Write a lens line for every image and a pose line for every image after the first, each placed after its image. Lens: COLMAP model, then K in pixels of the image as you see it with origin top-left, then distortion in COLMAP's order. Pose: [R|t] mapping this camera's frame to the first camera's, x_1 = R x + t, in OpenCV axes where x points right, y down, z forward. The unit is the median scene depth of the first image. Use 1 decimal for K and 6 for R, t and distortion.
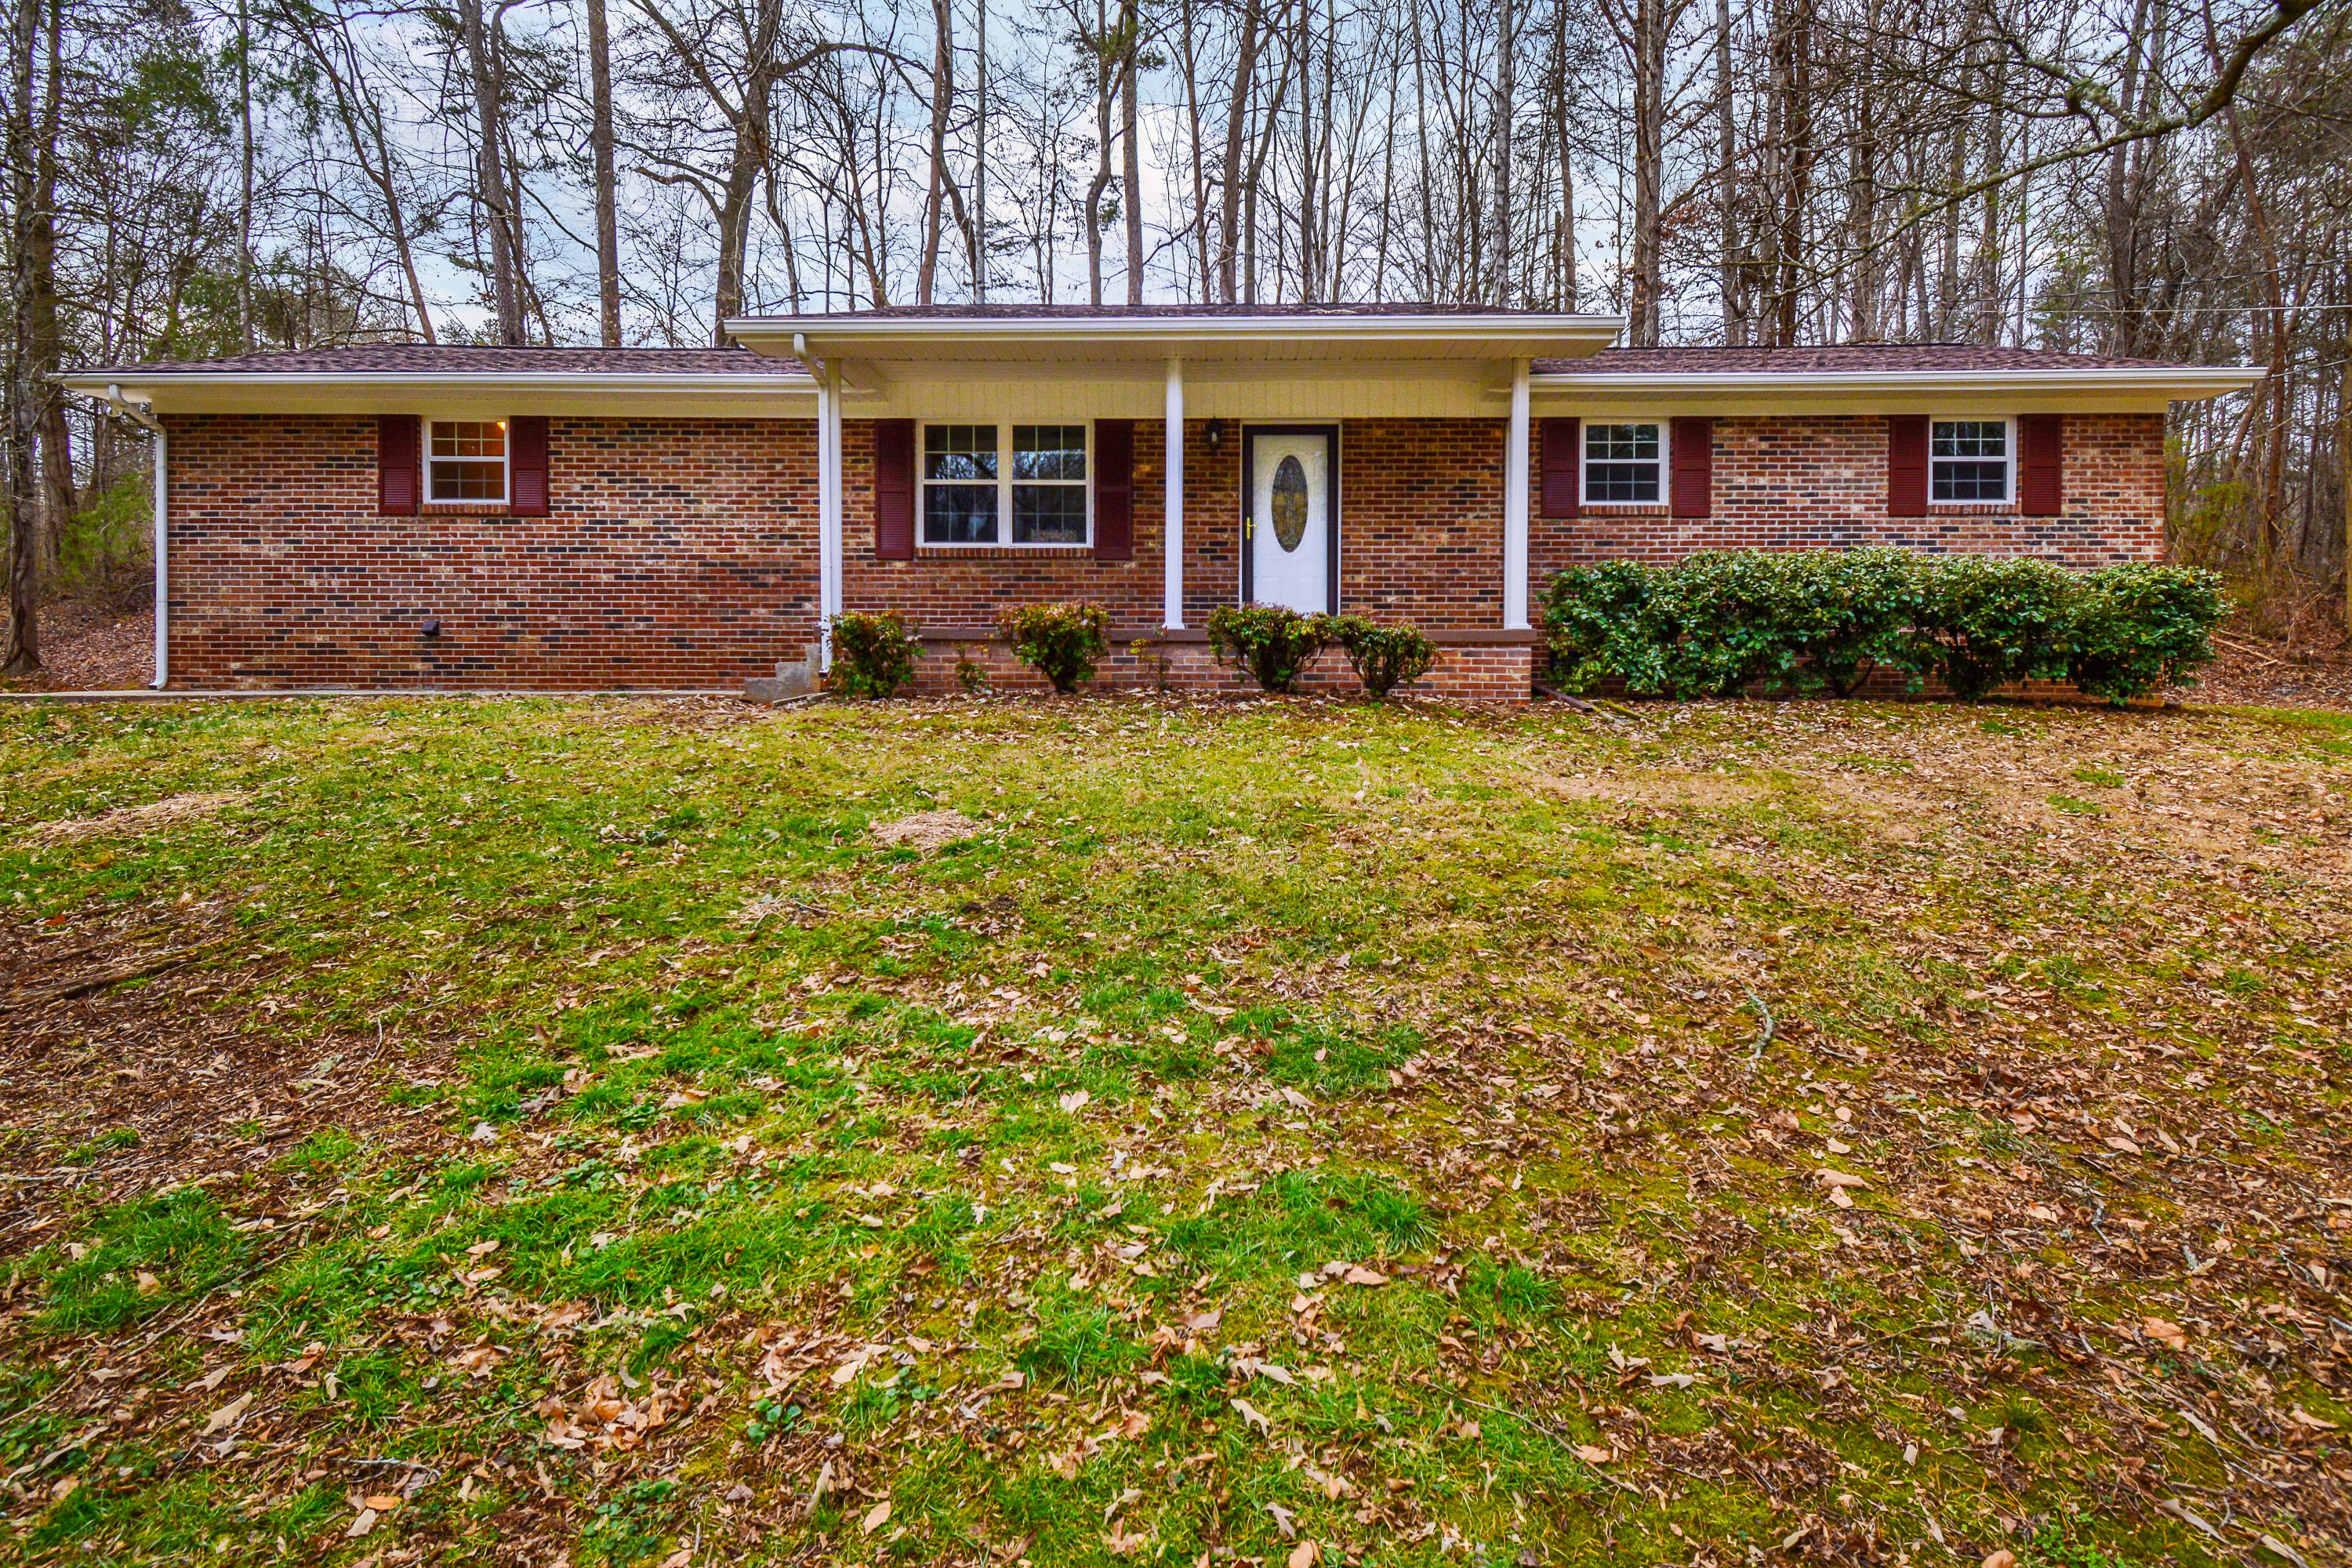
lens RADIAL K [[1178.9, 0, 1197.0], [0, 1178.9, 778.3], [0, 0, 1]] dist [0.027275, -0.021993]
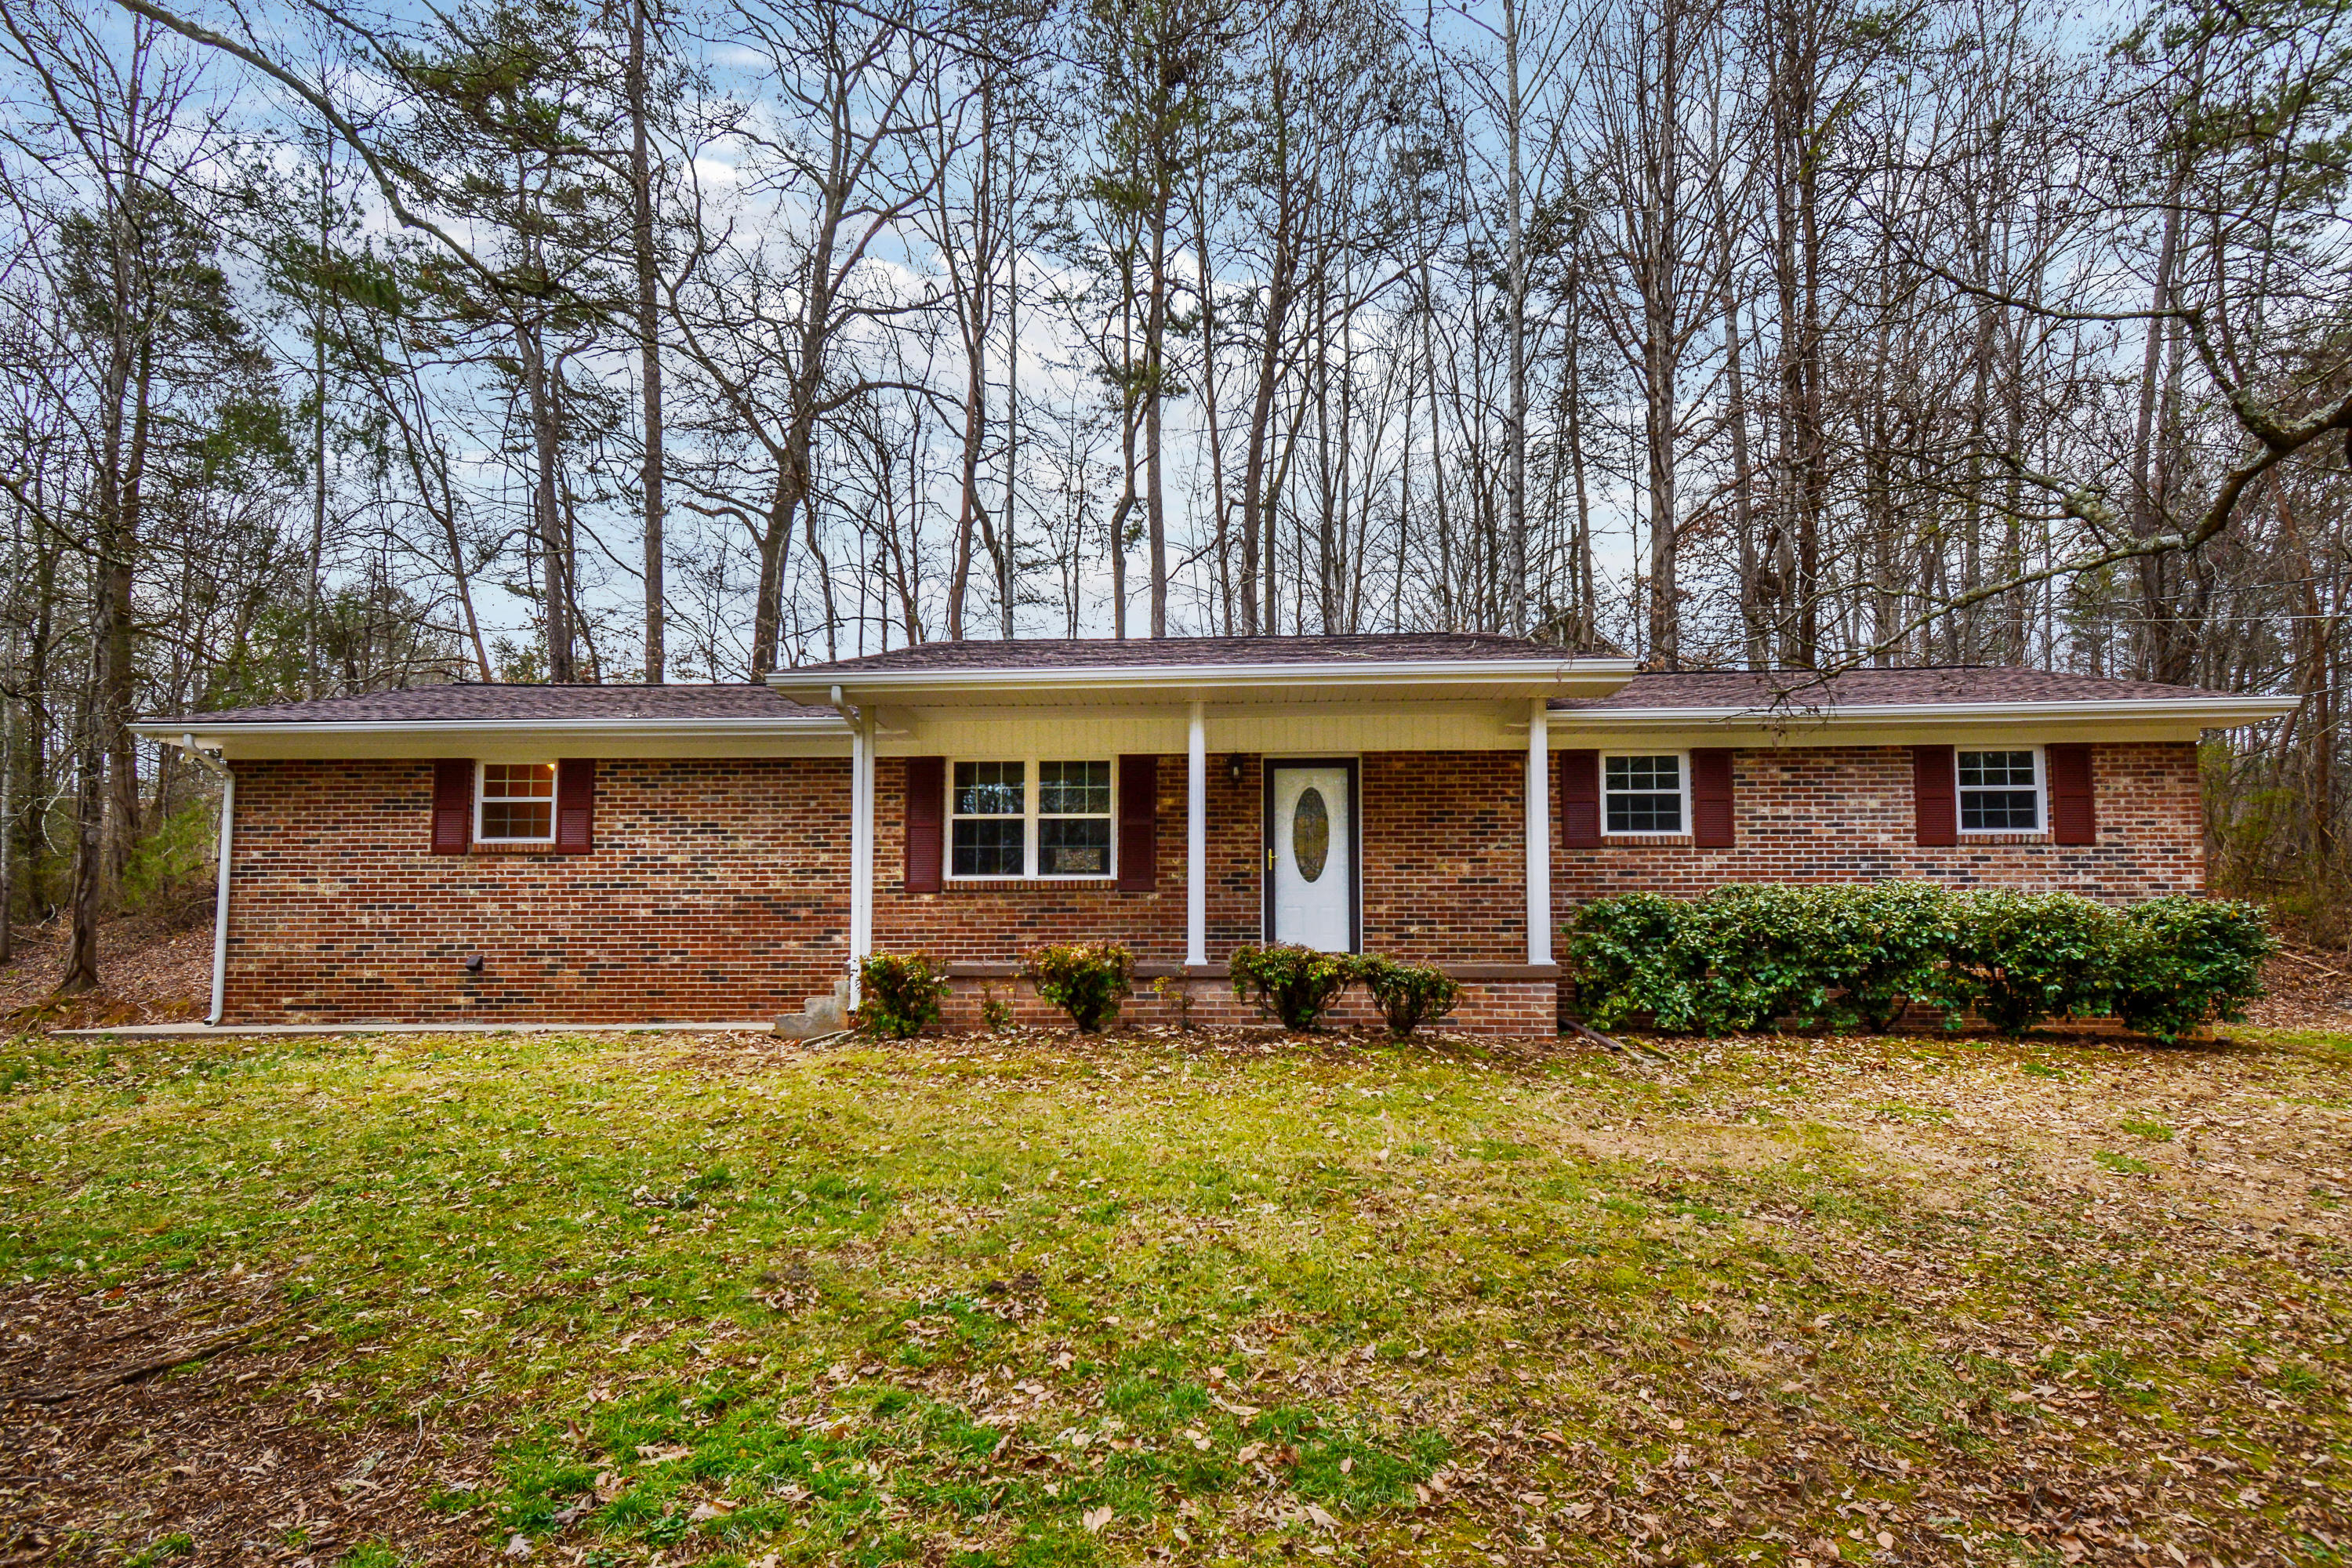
lens RADIAL K [[1252.2, 0, 1176.0], [0, 1252.2, 784.0], [0, 0, 1]] dist [0.031466, -0.028282]
pose [[0.999346, -0.003341, -0.036014, 0.001806], [0.000462, 0.996822, -0.079656, -0.195040], [0.036166, 0.079587, 0.996172, -0.078762]]
